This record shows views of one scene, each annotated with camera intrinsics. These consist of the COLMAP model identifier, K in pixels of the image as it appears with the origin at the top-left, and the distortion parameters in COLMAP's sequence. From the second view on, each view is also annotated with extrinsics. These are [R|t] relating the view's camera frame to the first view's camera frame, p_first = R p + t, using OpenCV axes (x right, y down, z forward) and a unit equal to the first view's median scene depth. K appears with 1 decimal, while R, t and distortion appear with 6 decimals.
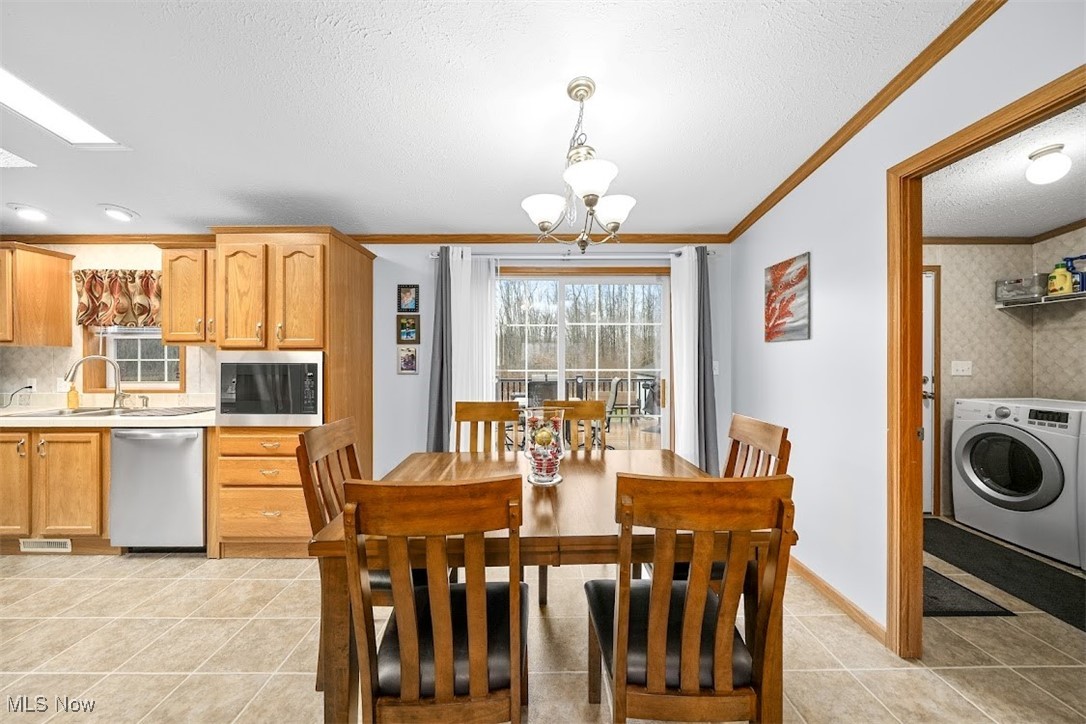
lens RADIAL K [[372.4, 0, 536.5], [0, 372.4, 358.7], [0, 0, 1]] dist [-0.006315, 0.000488]
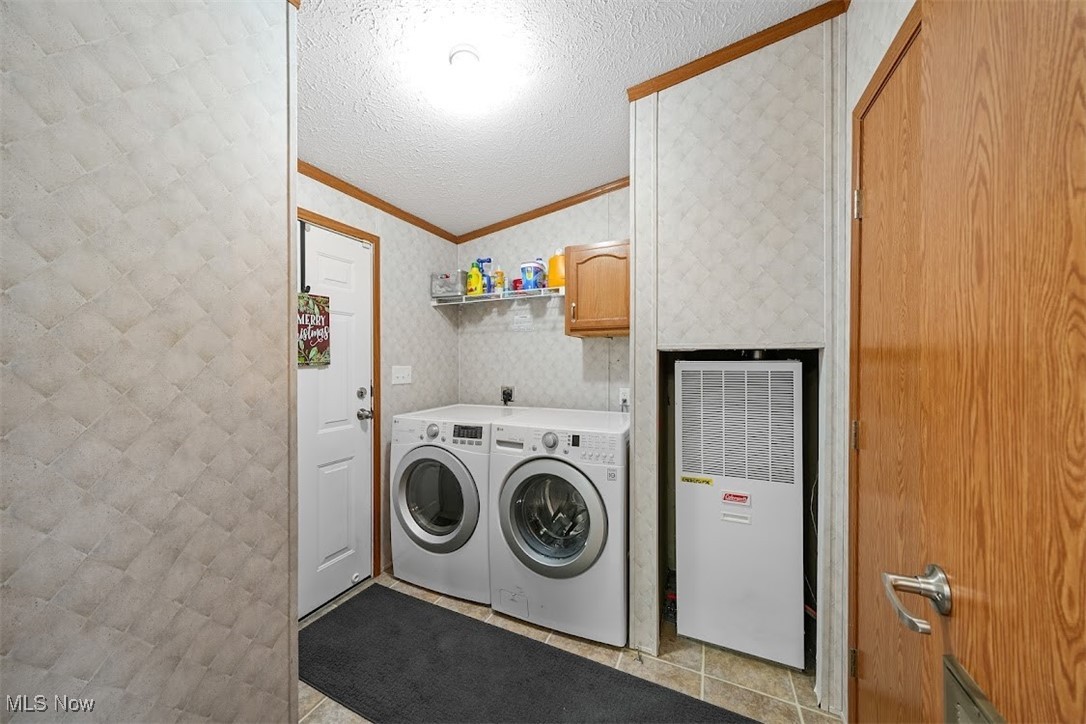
lens RADIAL K [[372.4, 0, 539.8], [0, 372.4, 360.0], [0, 0, 1]] dist [-0.006315, 0.000488]
pose [[0.418781, 0.003458, 0.908081, 0.601207], [0.003270, 0.999981, -0.005316, -0.000616], [-0.908081, 0.005196, 0.418762, 0.433320]]
